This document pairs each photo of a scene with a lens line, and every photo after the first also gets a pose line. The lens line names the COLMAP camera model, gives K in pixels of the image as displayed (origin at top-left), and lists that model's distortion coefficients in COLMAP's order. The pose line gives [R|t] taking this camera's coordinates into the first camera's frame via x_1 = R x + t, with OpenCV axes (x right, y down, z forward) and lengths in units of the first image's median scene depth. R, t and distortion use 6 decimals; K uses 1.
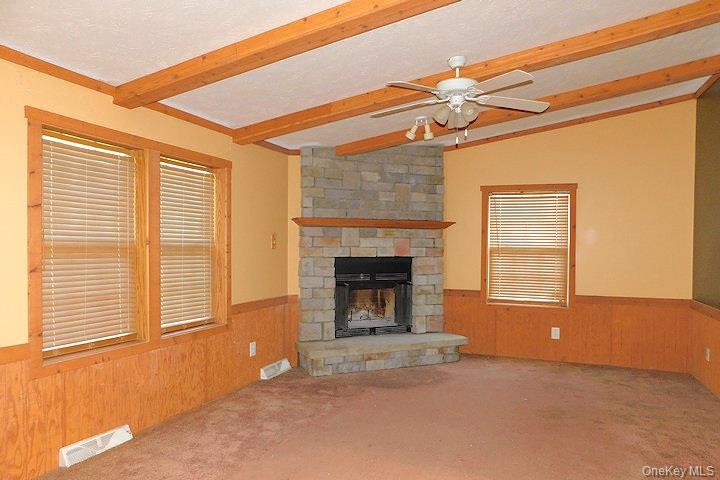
lens RADIAL K [[470.0, 0, 360.0], [0, 470.0, 240.0], [0, 0, 1]] dist [-0.009232, 0.001659]
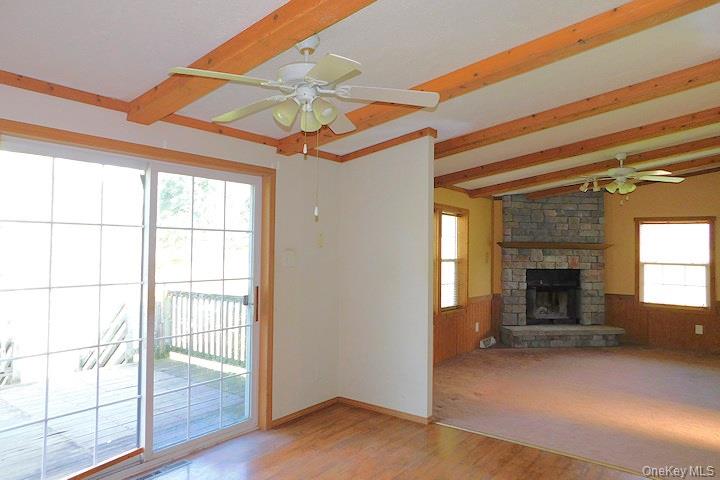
lens RADIAL K [[470.0, 0, 360.0], [0, 470.0, 240.0], [0, 0, 1]] dist [-0.009232, 0.001659]
pose [[0.970505, -0.003294, -0.241057, -0.191638], [-0.003466, 0.999613, -0.027614, -0.010378], [0.241055, 0.027635, 0.970118, -0.518394]]
